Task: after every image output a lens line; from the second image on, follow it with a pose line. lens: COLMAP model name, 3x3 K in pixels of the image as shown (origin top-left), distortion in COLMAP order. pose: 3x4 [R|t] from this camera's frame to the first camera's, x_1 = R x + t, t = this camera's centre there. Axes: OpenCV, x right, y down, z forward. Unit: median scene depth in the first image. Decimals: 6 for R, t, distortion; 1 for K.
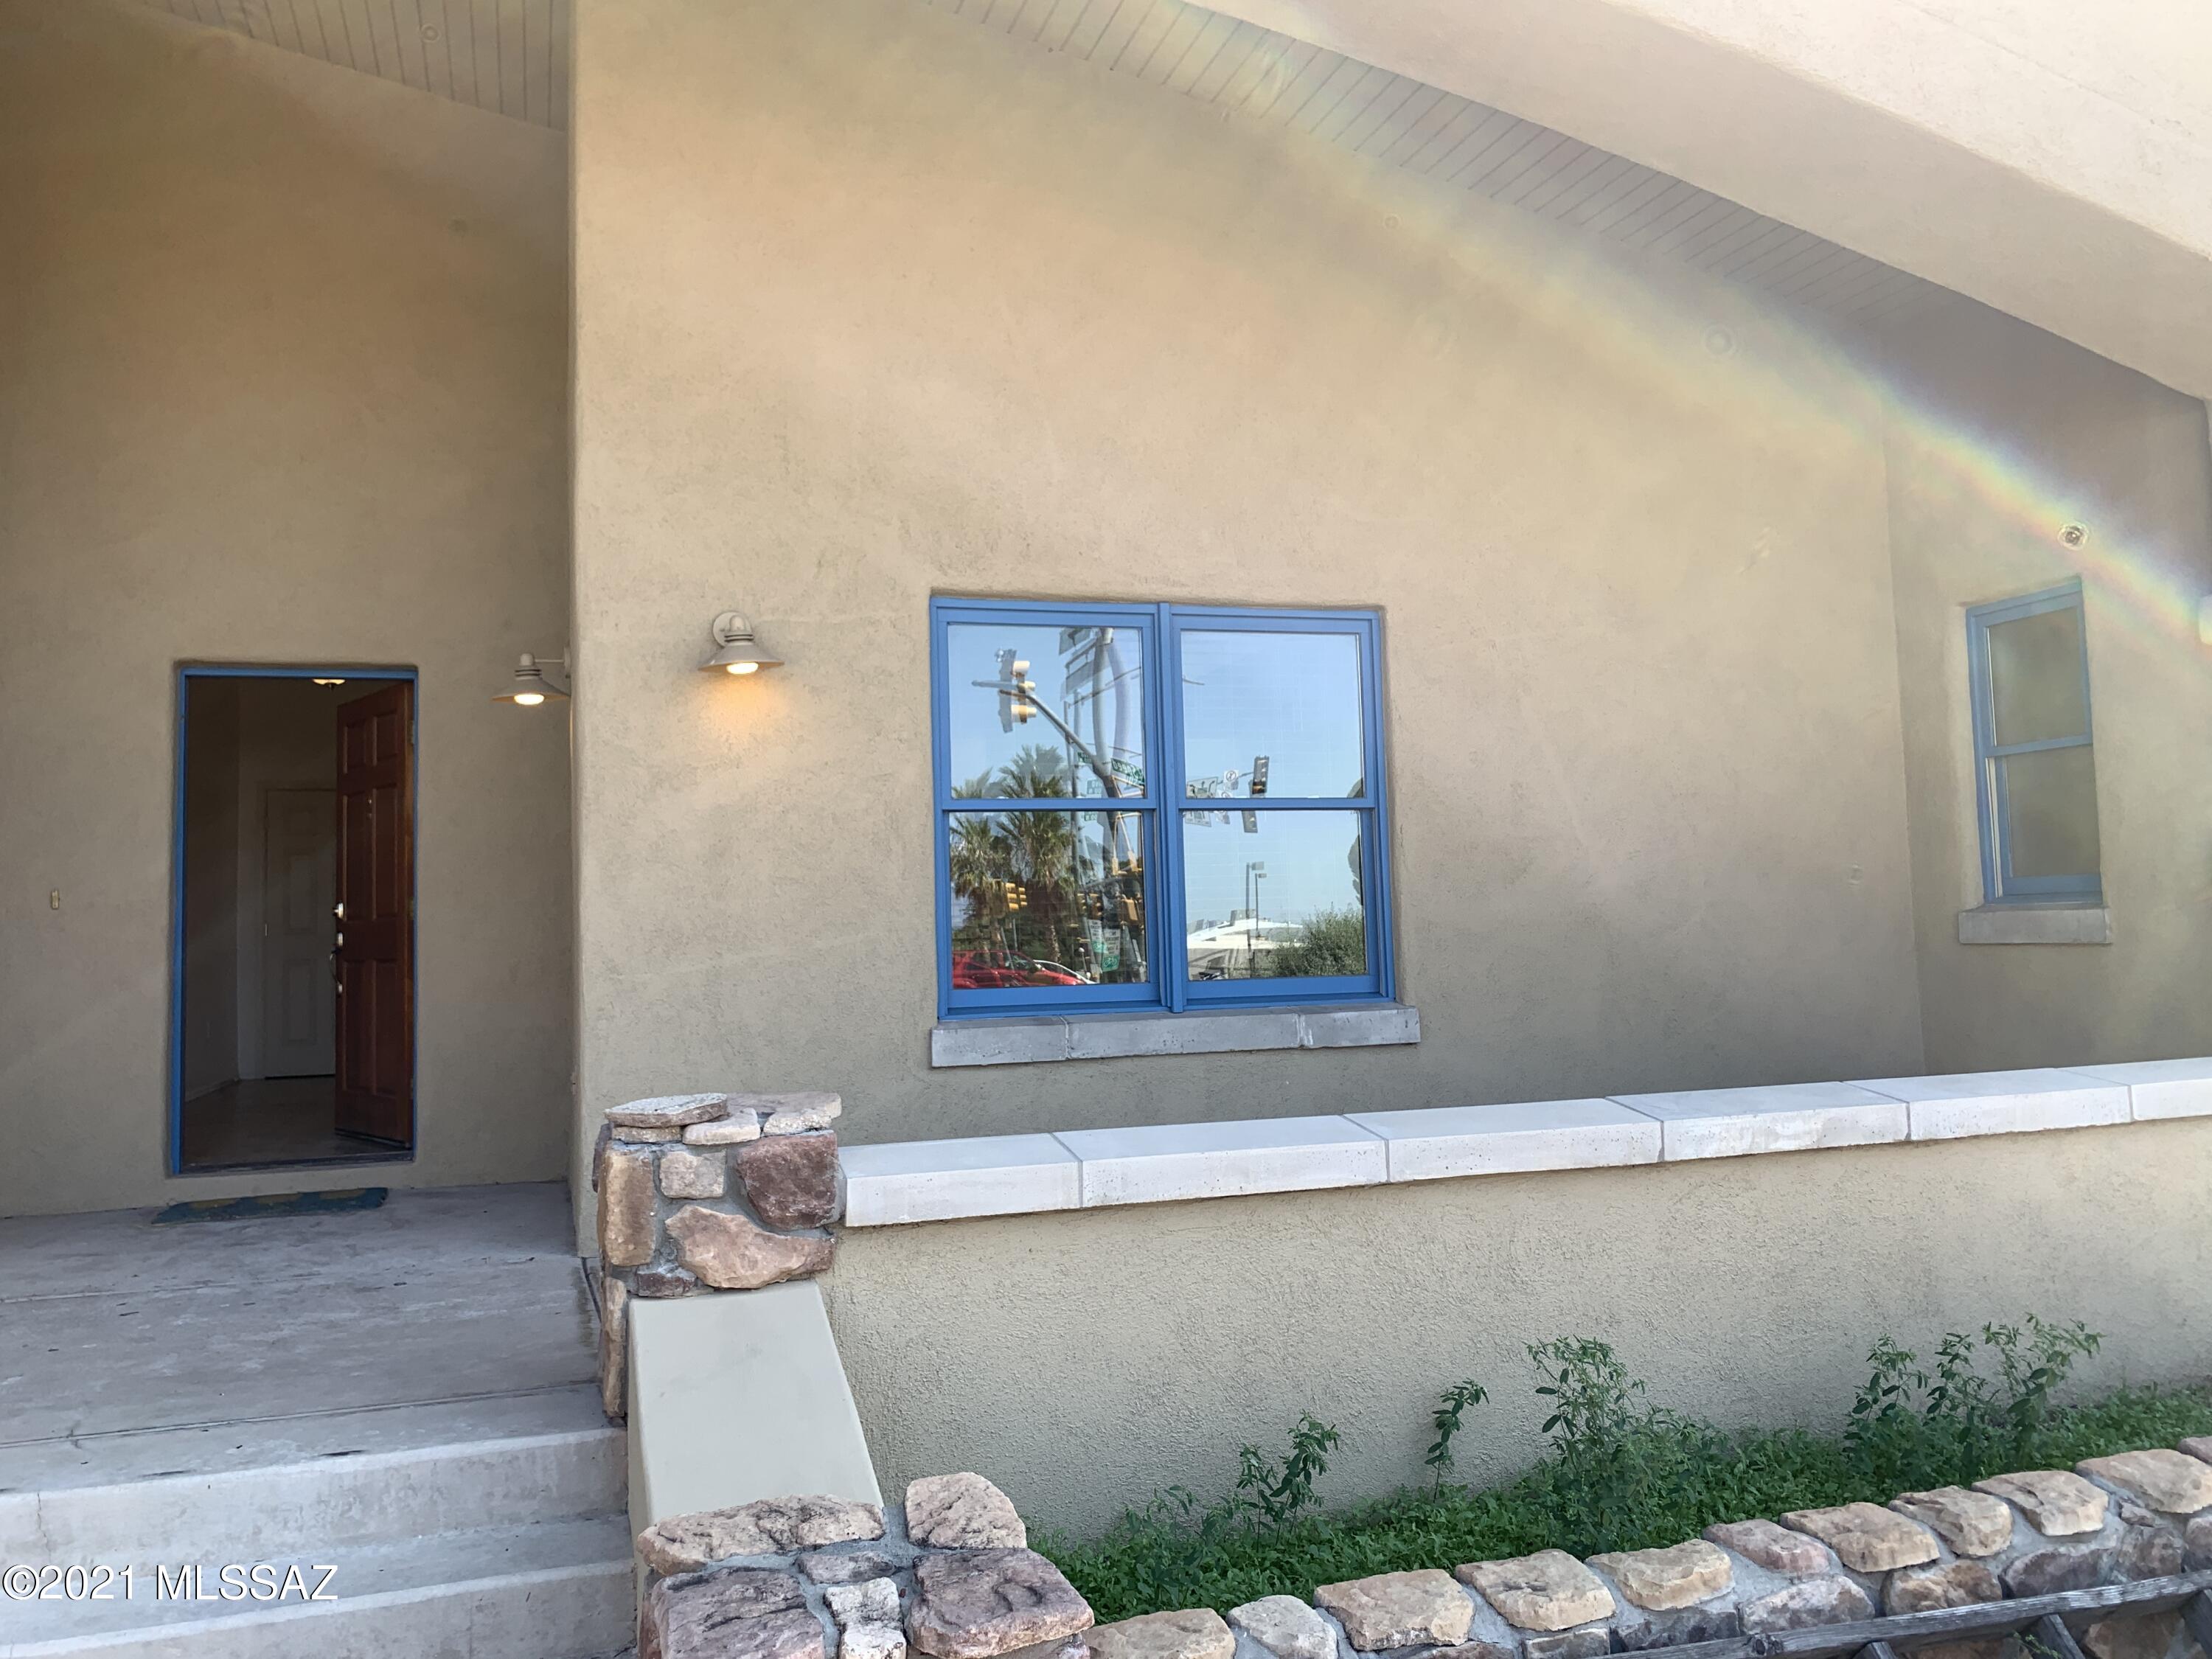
lens RADIAL K [[1682.4, 0, 1106.5], [0, 1682.4, 836.2], [0, 0, 1]] dist [0.001606, -0.011144]
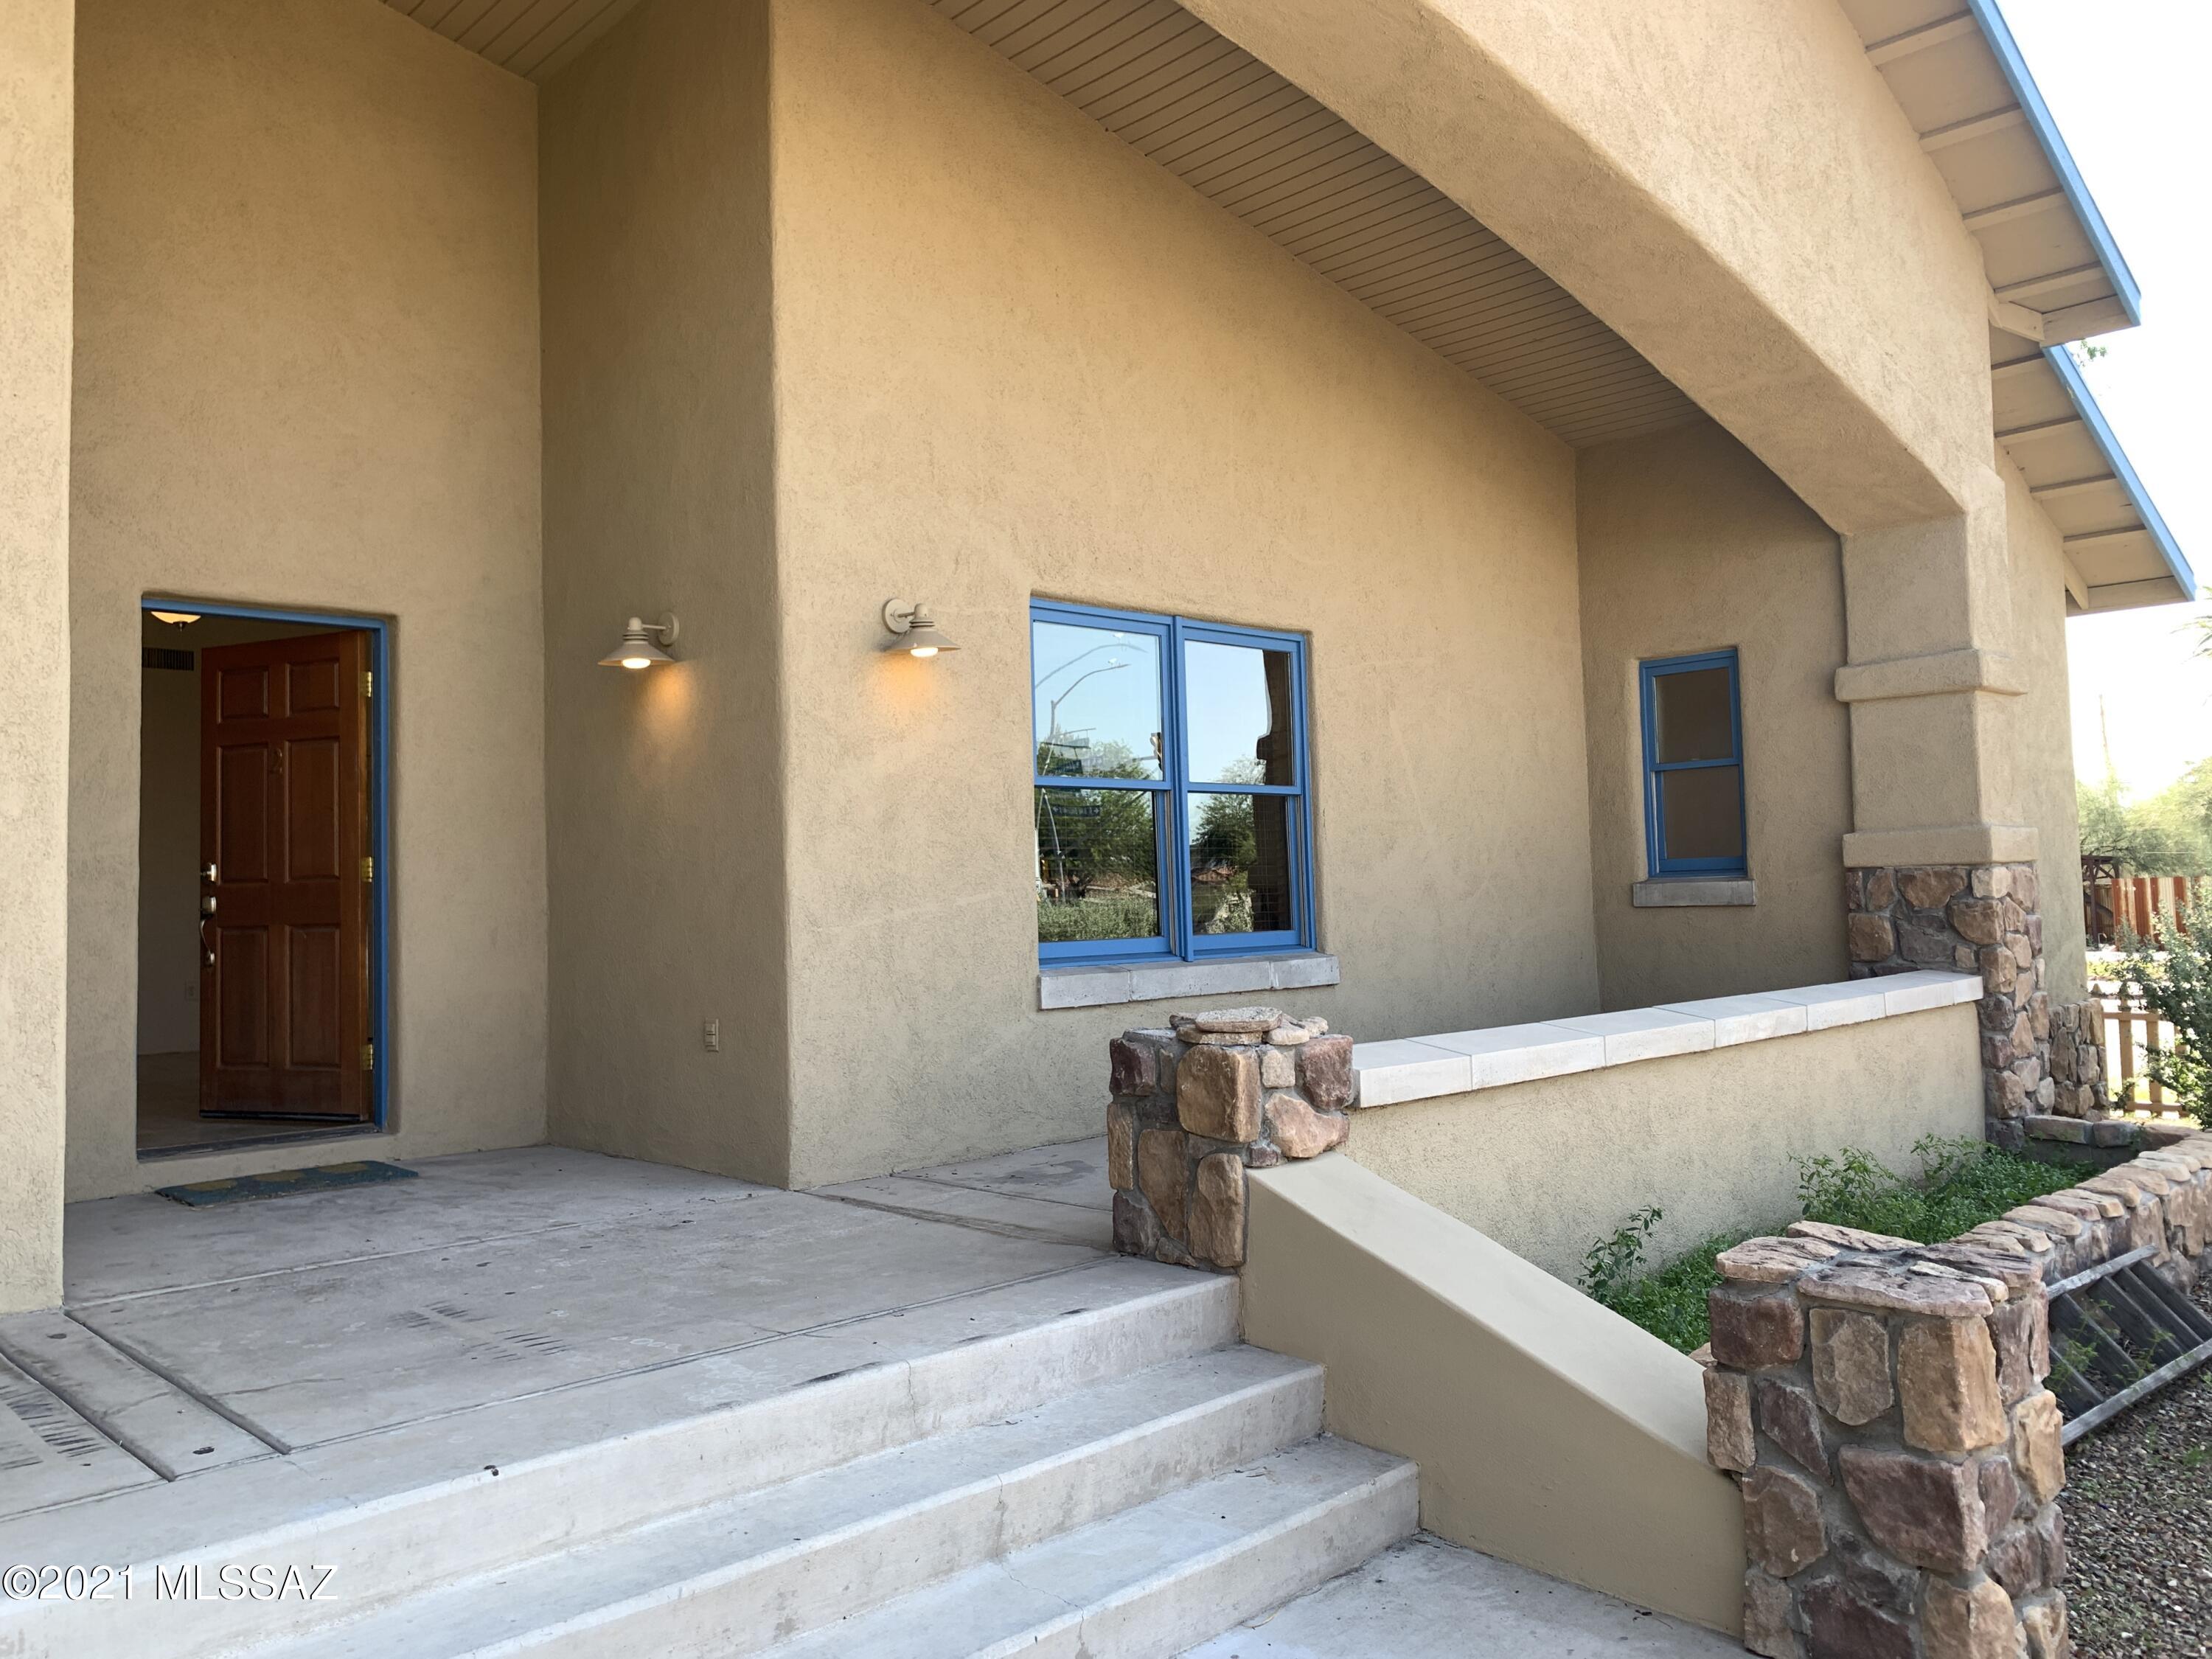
lens RADIAL K [[1678.0, 0, 1077.1], [0, 1678.0, 830.9], [0, 0, 1]] dist [0.059038, -0.095759]
pose [[0.903297, 0.020905, 0.428505, -0.595695], [-0.021886, 0.999757, -0.002636, 0.019029], [-0.428456, -0.006997, 0.903535, -0.044944]]
